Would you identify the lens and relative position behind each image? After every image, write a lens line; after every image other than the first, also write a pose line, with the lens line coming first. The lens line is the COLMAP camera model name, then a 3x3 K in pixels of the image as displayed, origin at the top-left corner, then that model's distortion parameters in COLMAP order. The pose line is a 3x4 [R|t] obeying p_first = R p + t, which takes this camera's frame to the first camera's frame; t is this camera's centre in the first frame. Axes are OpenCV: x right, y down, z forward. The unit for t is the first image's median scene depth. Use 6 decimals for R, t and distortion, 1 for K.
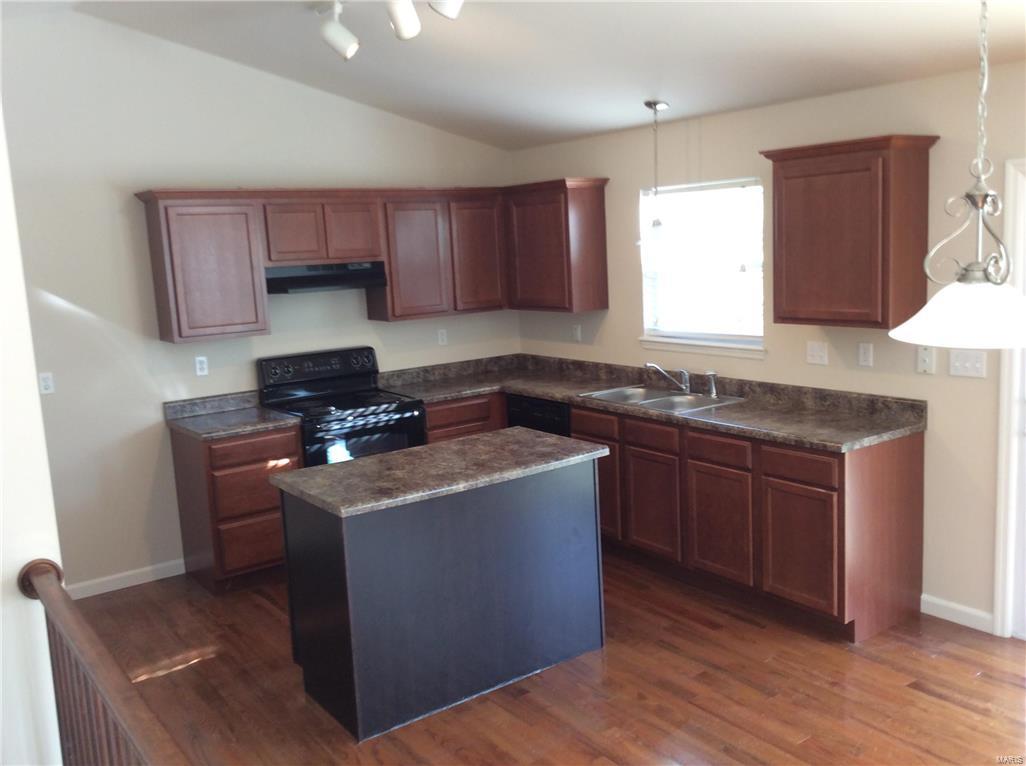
lens RADIAL K [[921.3, 0, 510.1], [0, 921.3, 378.4], [0, 0, 1]] dist [0.035352, -0.036937]
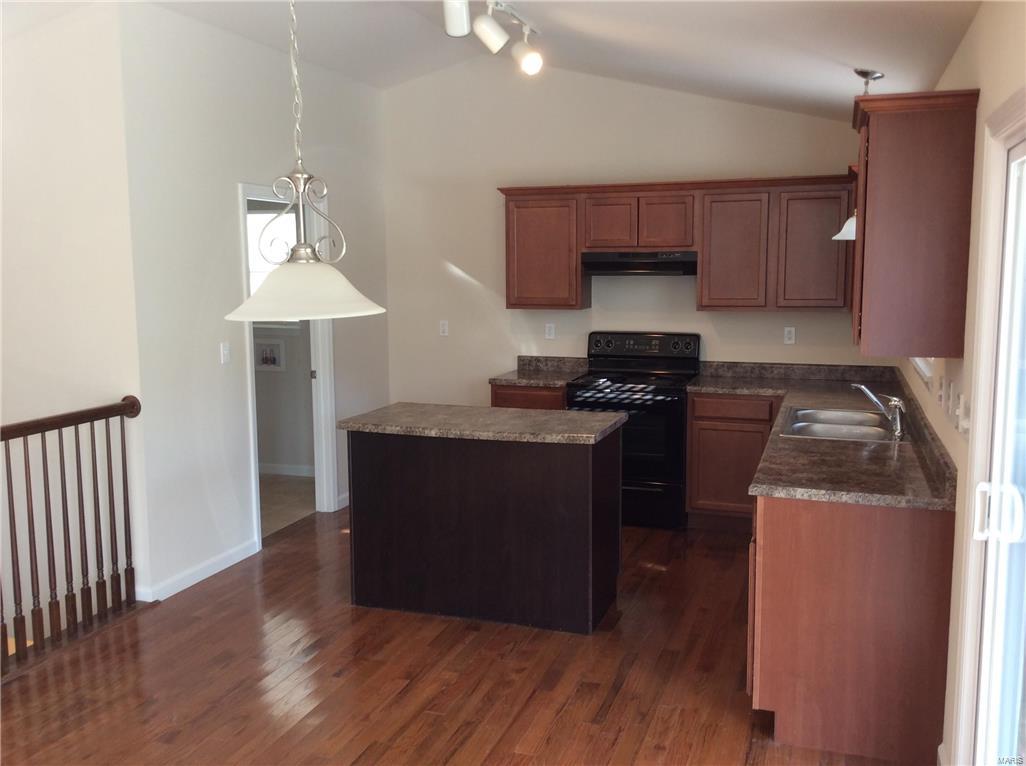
lens RADIAL K [[921.3, 0, 515.1], [0, 921.3, 377.6], [0, 0, 1]] dist [0.035352, -0.036937]
pose [[0.576453, 0.145729, -0.804030, 0.659877], [-0.144971, 0.986598, 0.074881, -0.039373], [0.804167, 0.073396, 0.589854, 0.260206]]
